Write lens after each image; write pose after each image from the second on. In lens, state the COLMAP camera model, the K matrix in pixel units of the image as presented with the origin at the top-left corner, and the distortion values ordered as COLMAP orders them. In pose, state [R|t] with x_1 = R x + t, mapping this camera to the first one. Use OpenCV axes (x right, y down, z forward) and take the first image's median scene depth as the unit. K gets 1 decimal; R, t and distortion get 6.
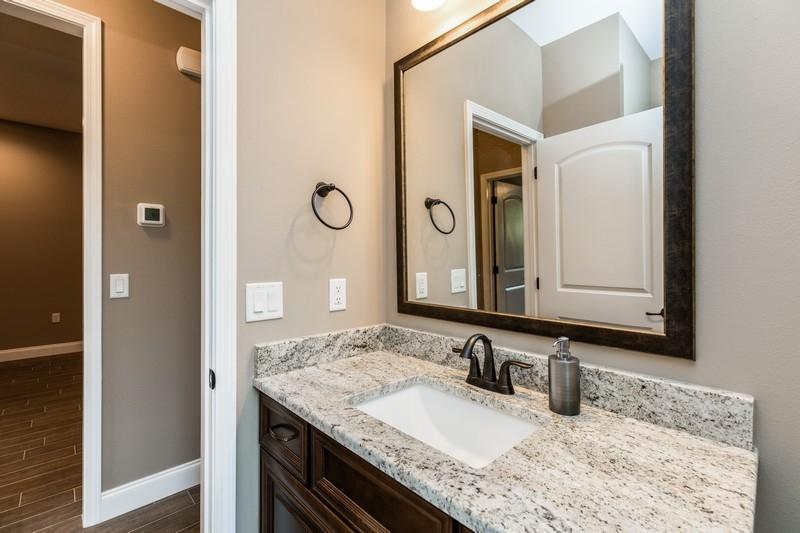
lens RADIAL K [[363.2, 0, 400.0], [0, 363.2, 266.5], [0, 0, 1]] dist [0.000111, 0.000161]
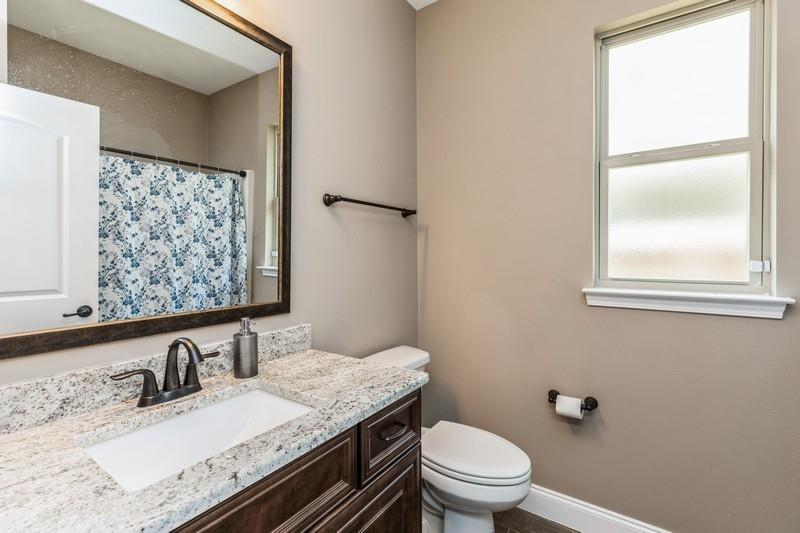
lens RADIAL K [[363.2, 0, 400.0], [0, 363.2, 266.5], [0, 0, 1]] dist [0.000111, 0.000161]
pose [[-0.214938, -0.028884, 0.976201, -1.044960], [0.027887, 0.998973, 0.035698, -0.013980], [-0.976230, 0.034896, -0.213912, 0.869698]]
